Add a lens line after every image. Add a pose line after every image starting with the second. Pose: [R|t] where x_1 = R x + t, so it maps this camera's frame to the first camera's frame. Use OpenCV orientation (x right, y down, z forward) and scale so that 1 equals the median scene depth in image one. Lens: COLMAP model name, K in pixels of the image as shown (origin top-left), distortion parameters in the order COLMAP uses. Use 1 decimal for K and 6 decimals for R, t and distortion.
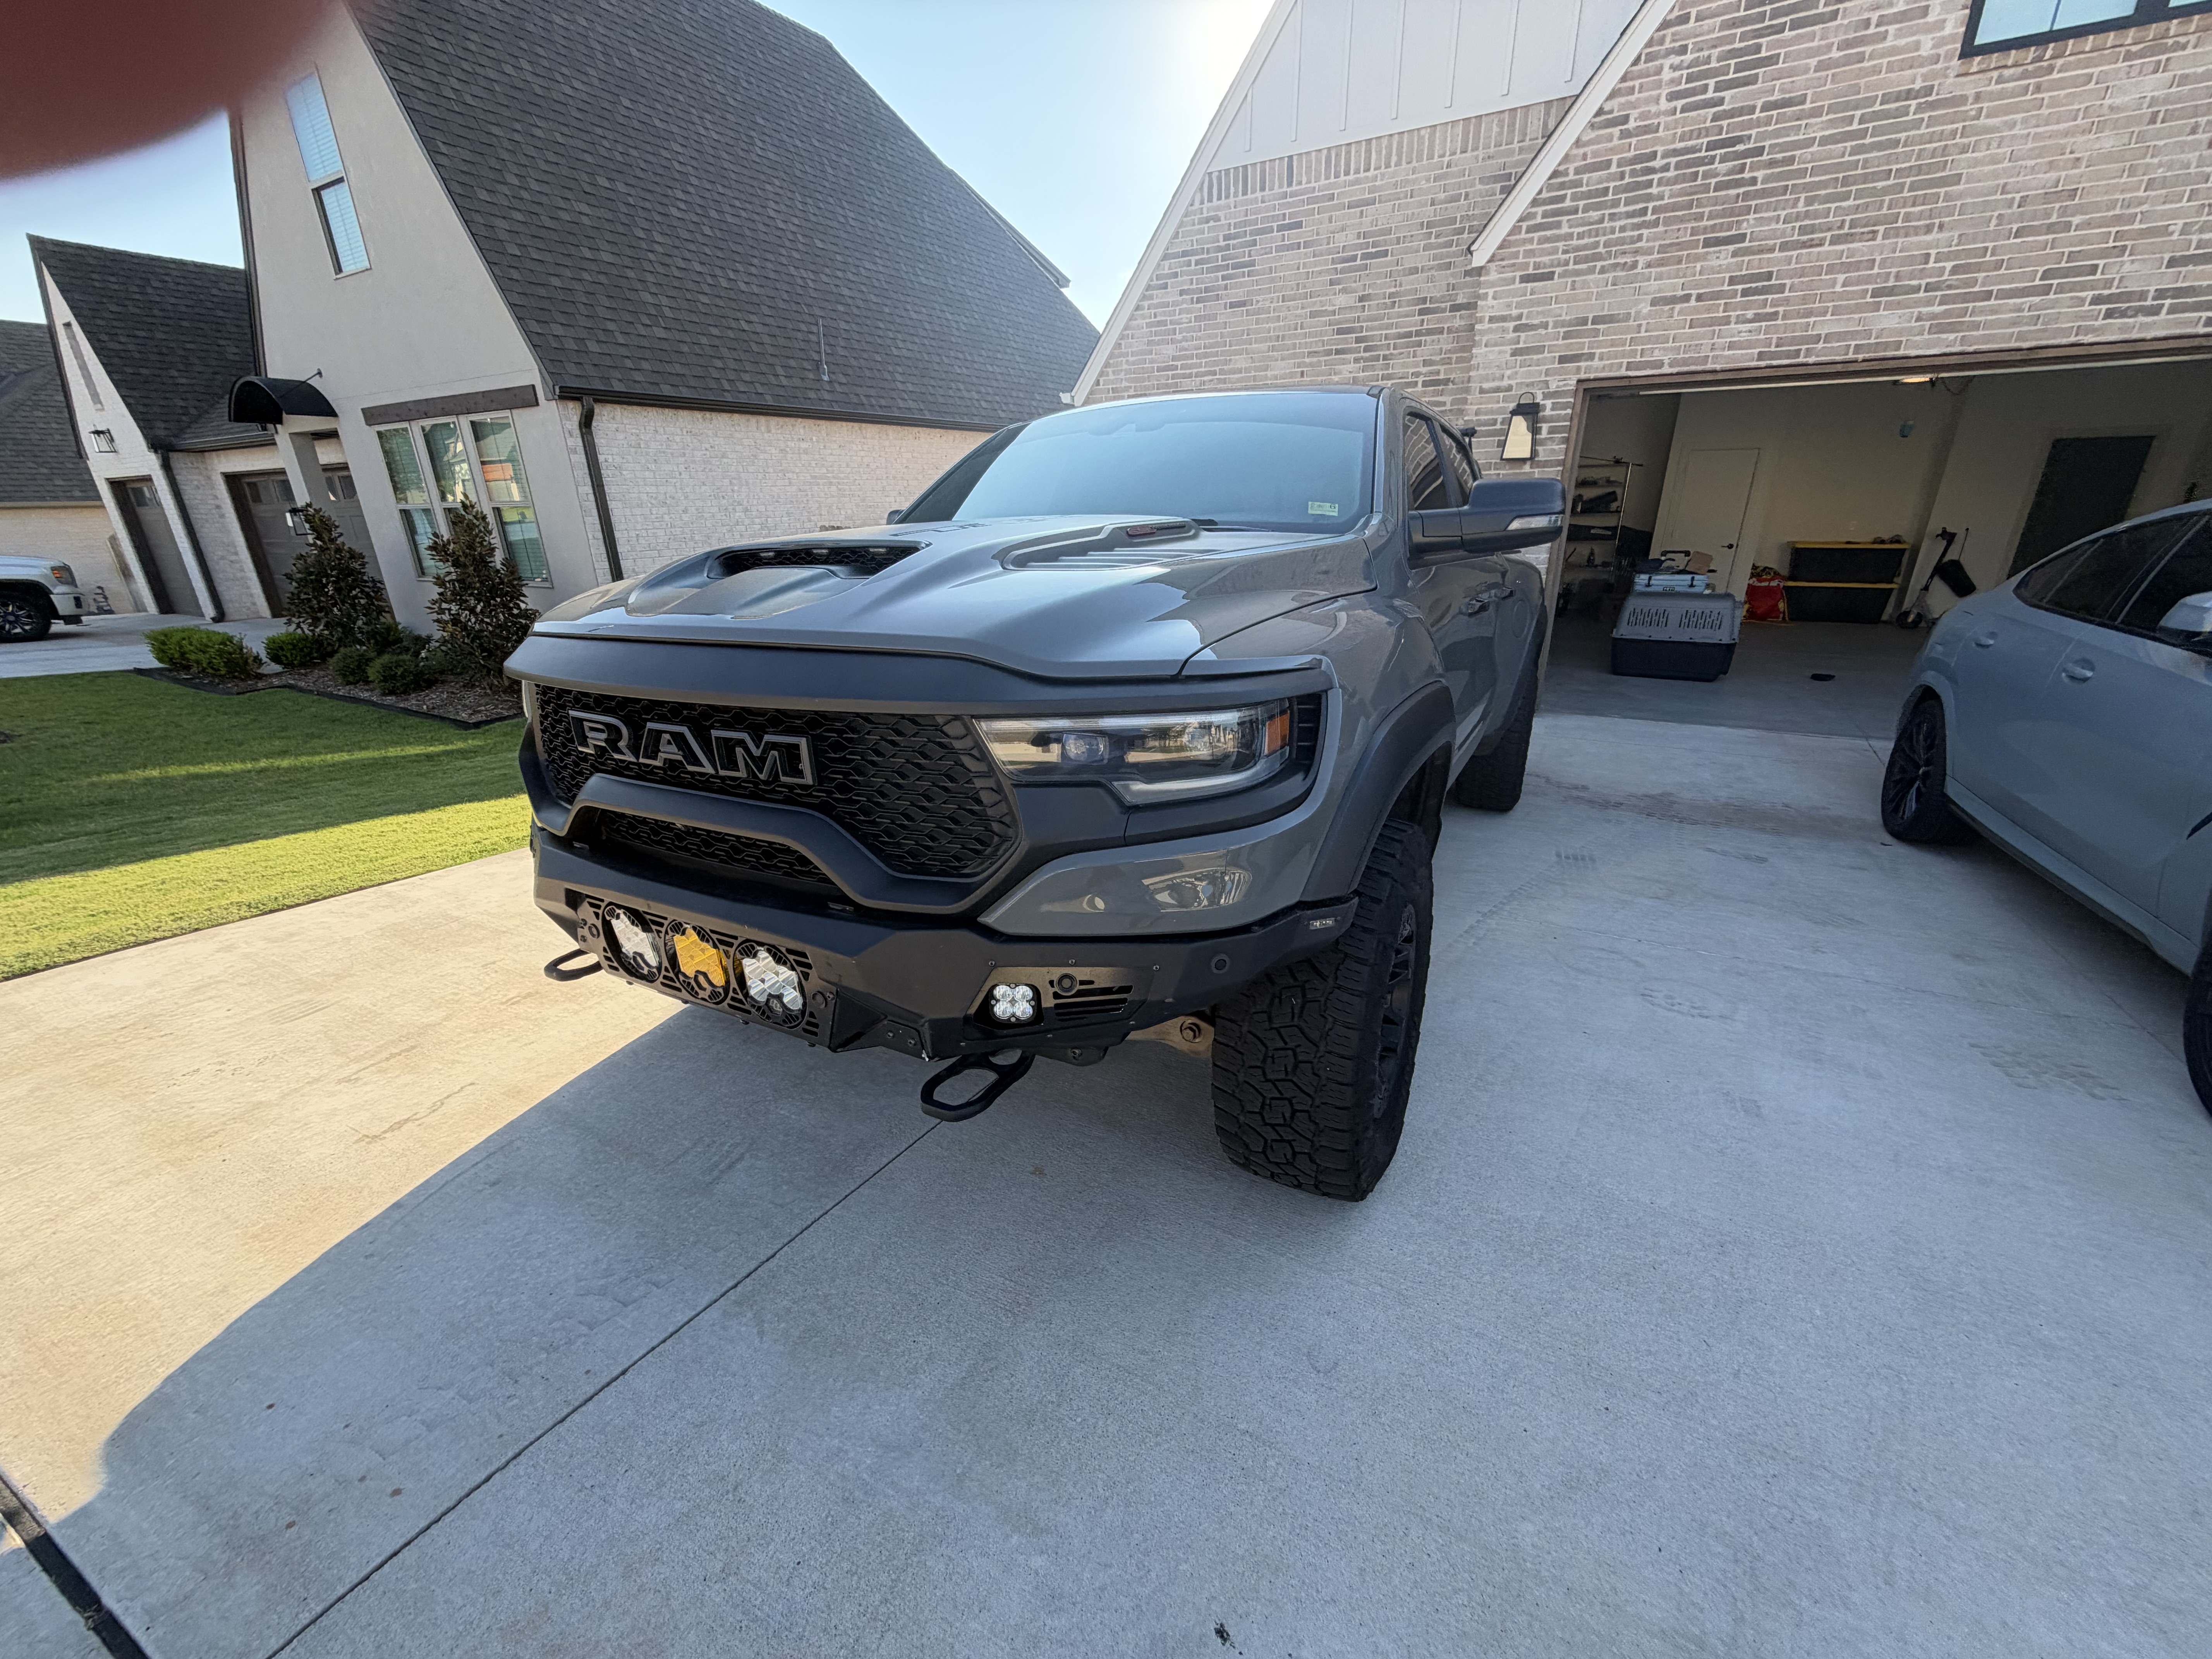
lens RADIAL K [[877.5, 0, 1103.5], [0, 877.5, 832.8], [0, 0, 1]] dist [-0.000449, 0.000086]
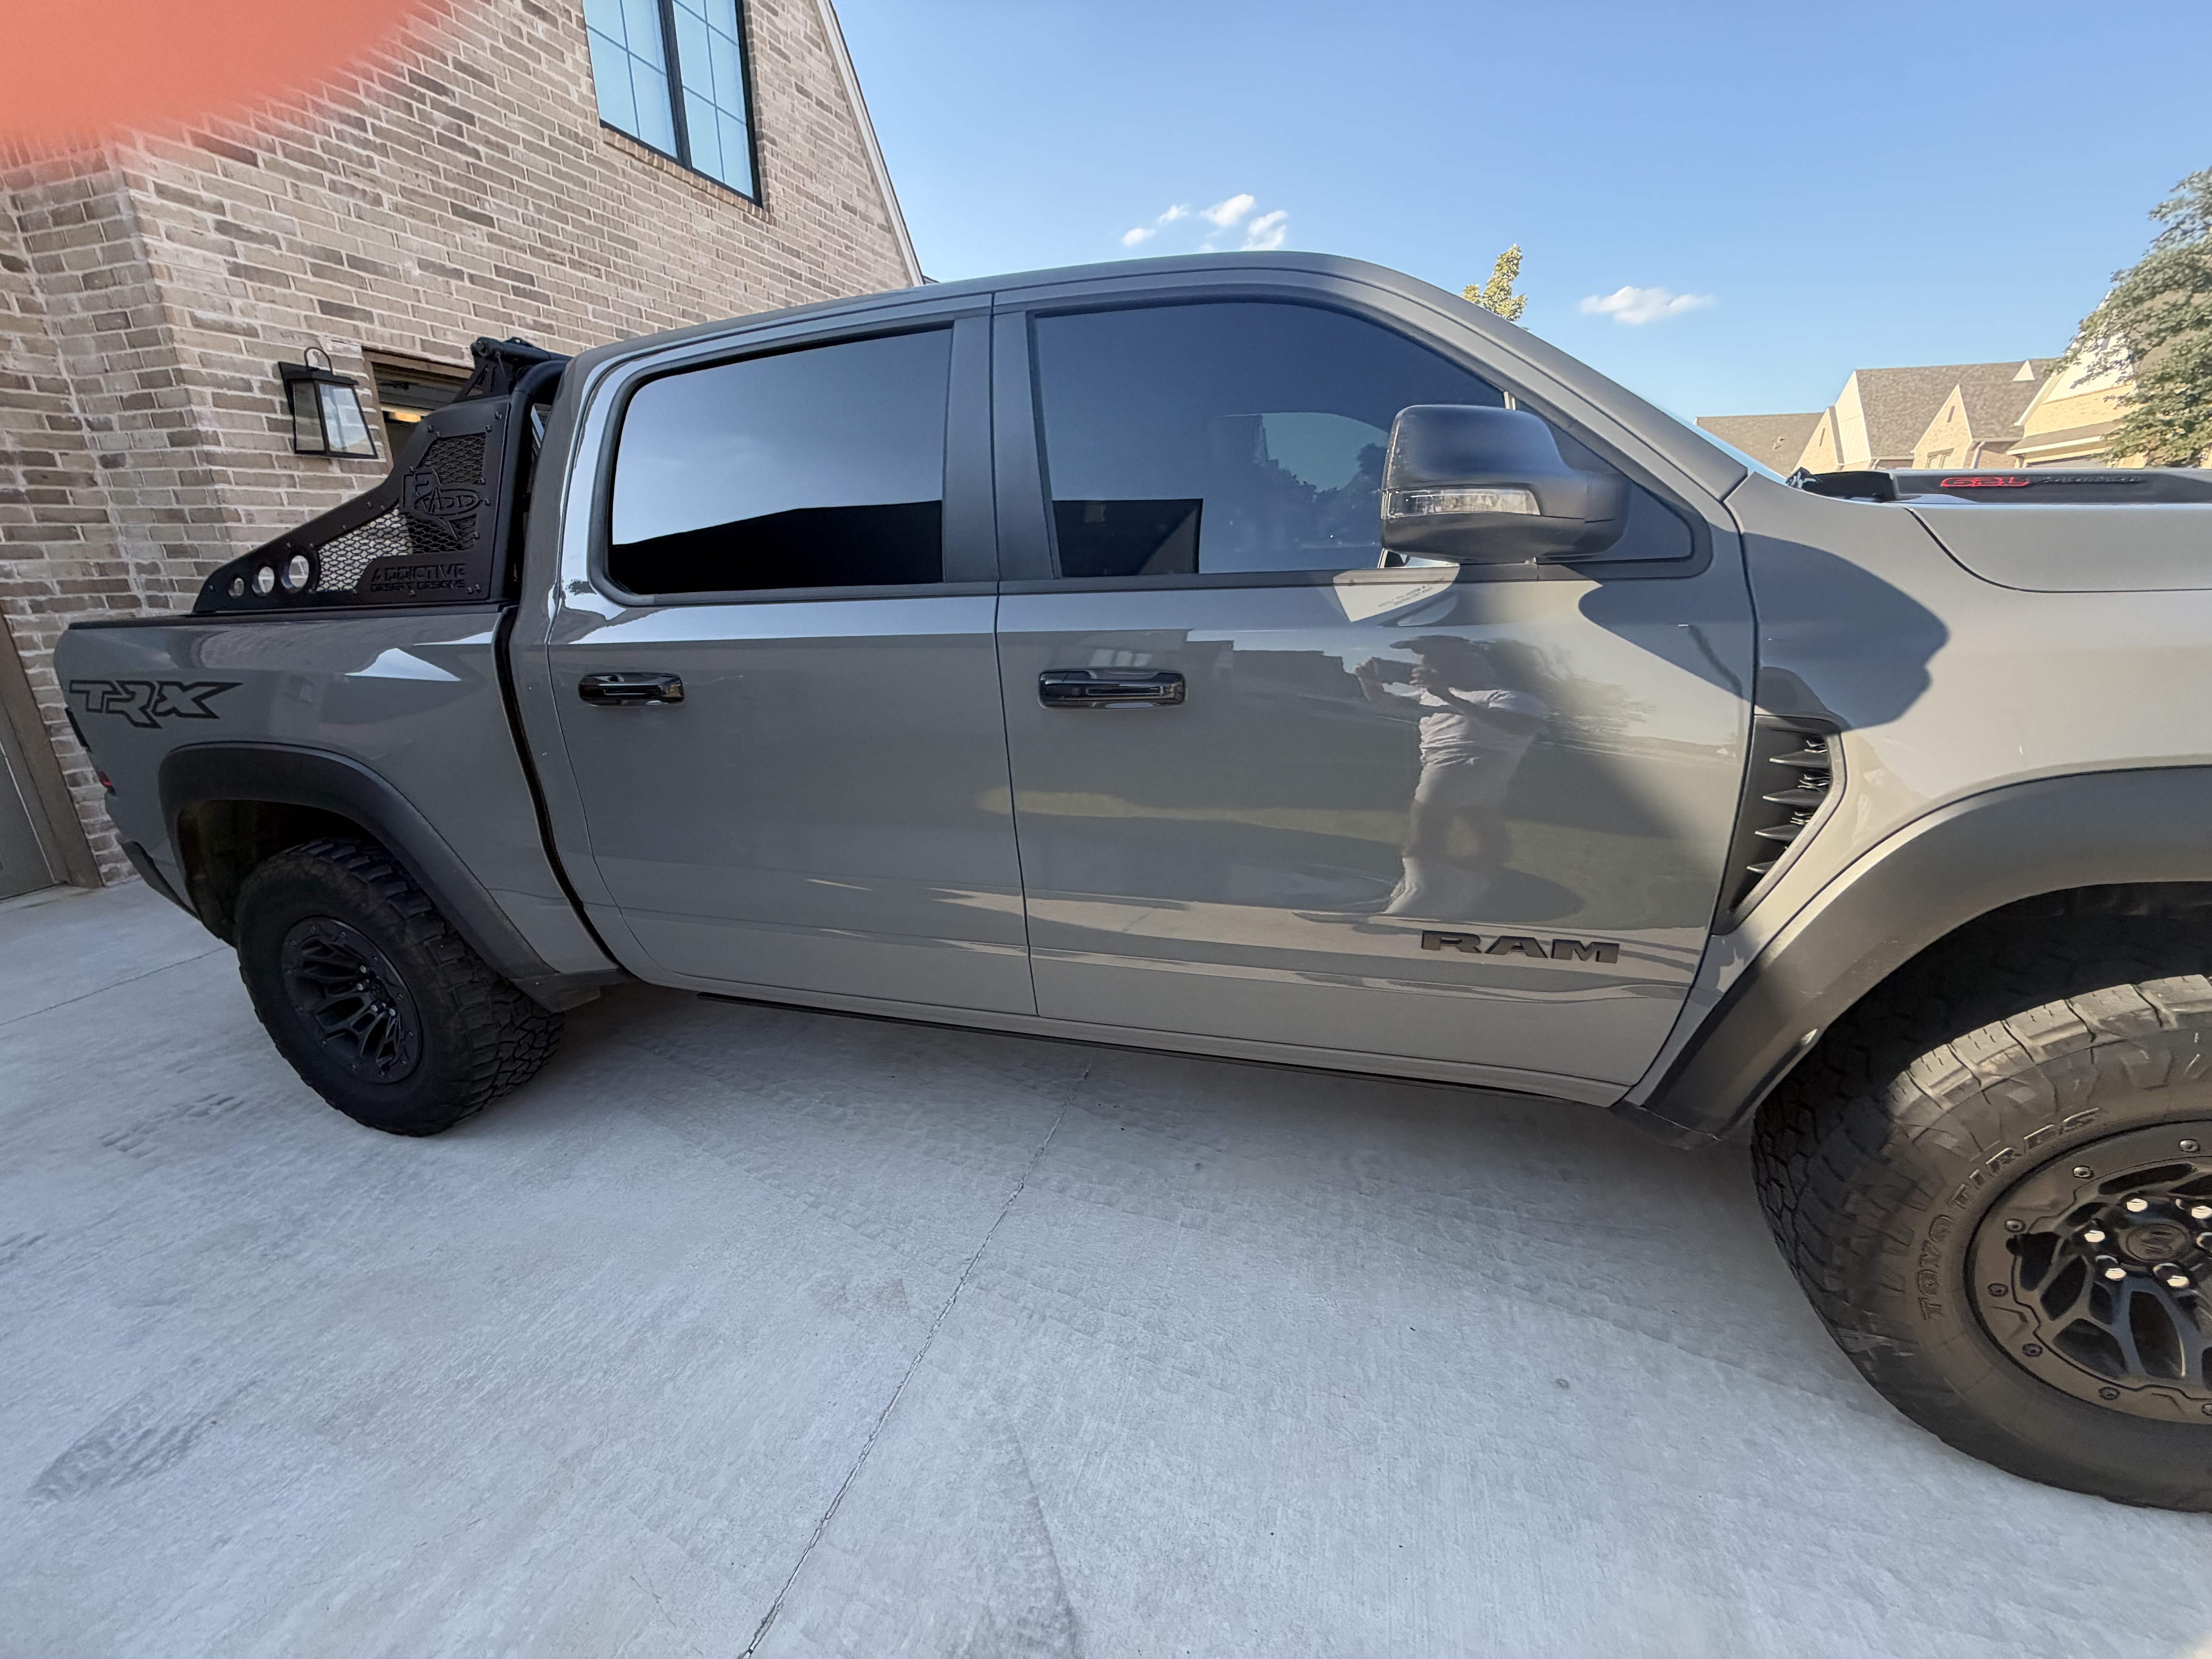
lens RADIAL K [[877.8, 0, 1102.6], [0, 877.8, 832.7], [0, 0, 1]] dist [-0.000170, 0.000194]
pose [[-0.186720, -0.285404, 0.940043, -0.329836], [0.353347, 0.873326, 0.335333, -0.231849], [-0.916669, 0.394775, -0.062221, 0.718732]]
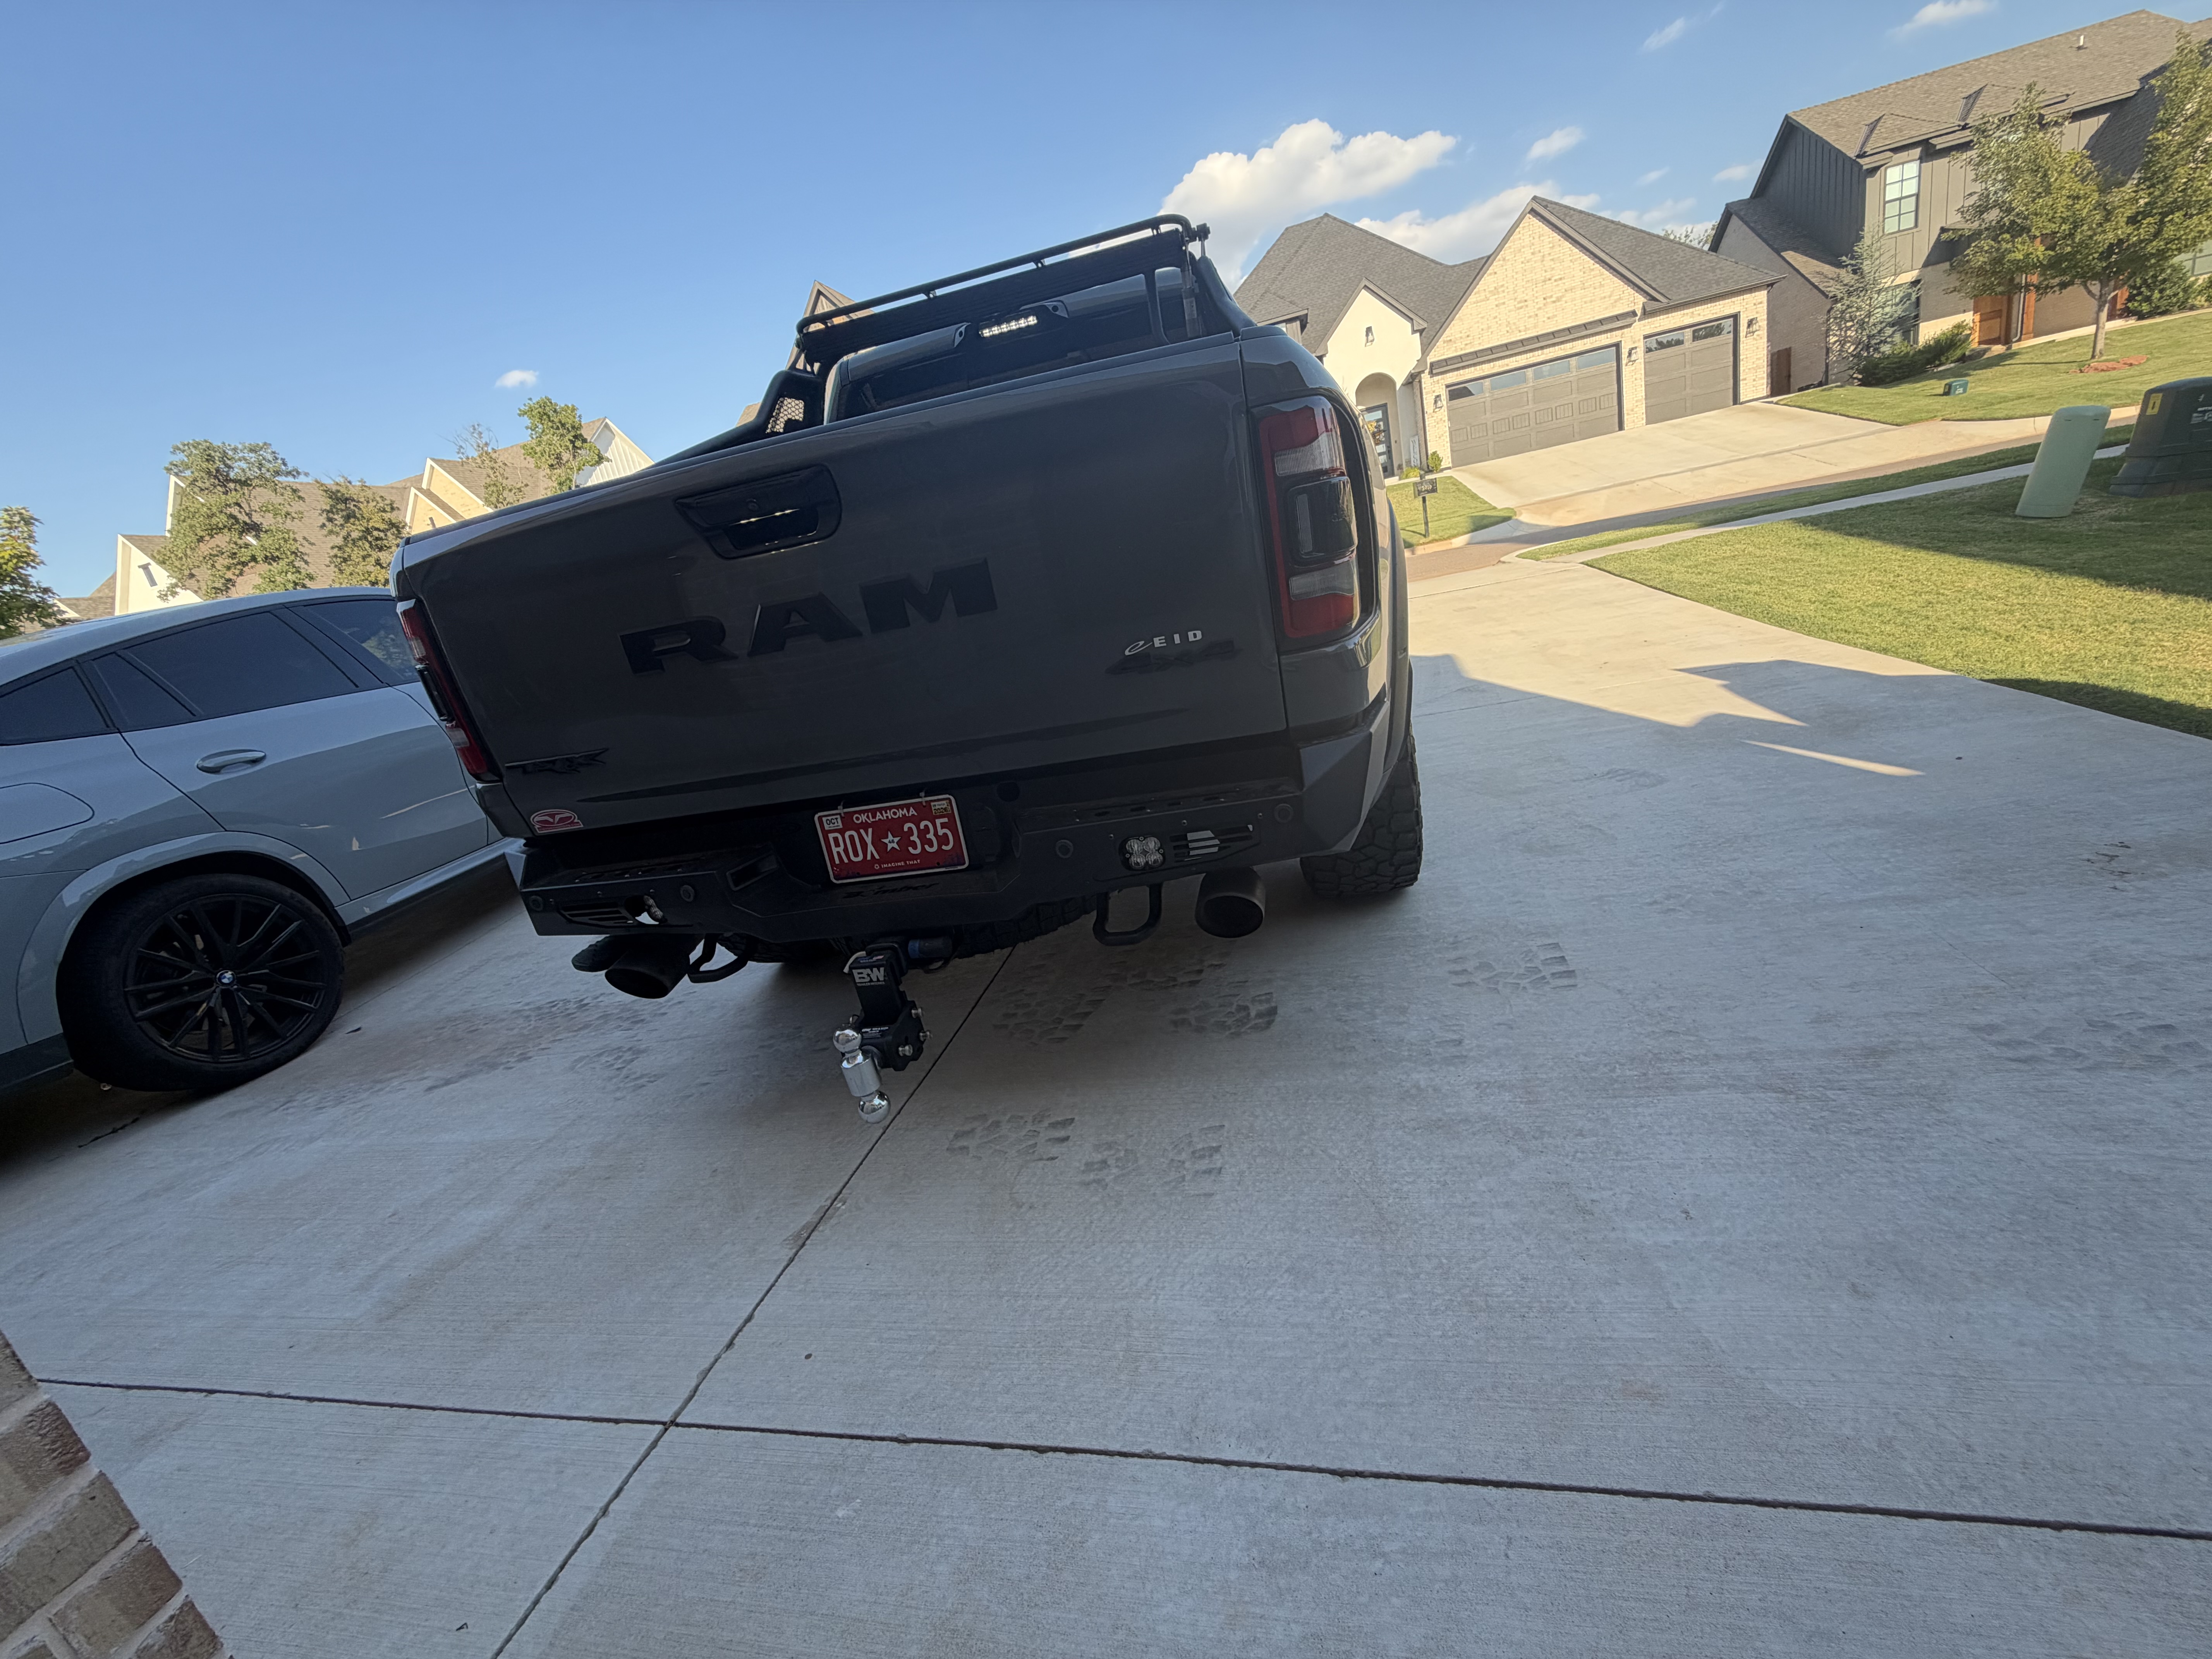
lens RADIAL K [[878.9, 0, 1105.4], [0, 878.9, 831.5], [0, 0, 1]] dist [-0.000645, 0.000168]
pose [[-0.928365, 0.286304, -0.236998, 0.347263], [0.096124, 0.800917, 0.591009, -0.393777], [0.359024, 0.525891, -0.771064, 1.358954]]
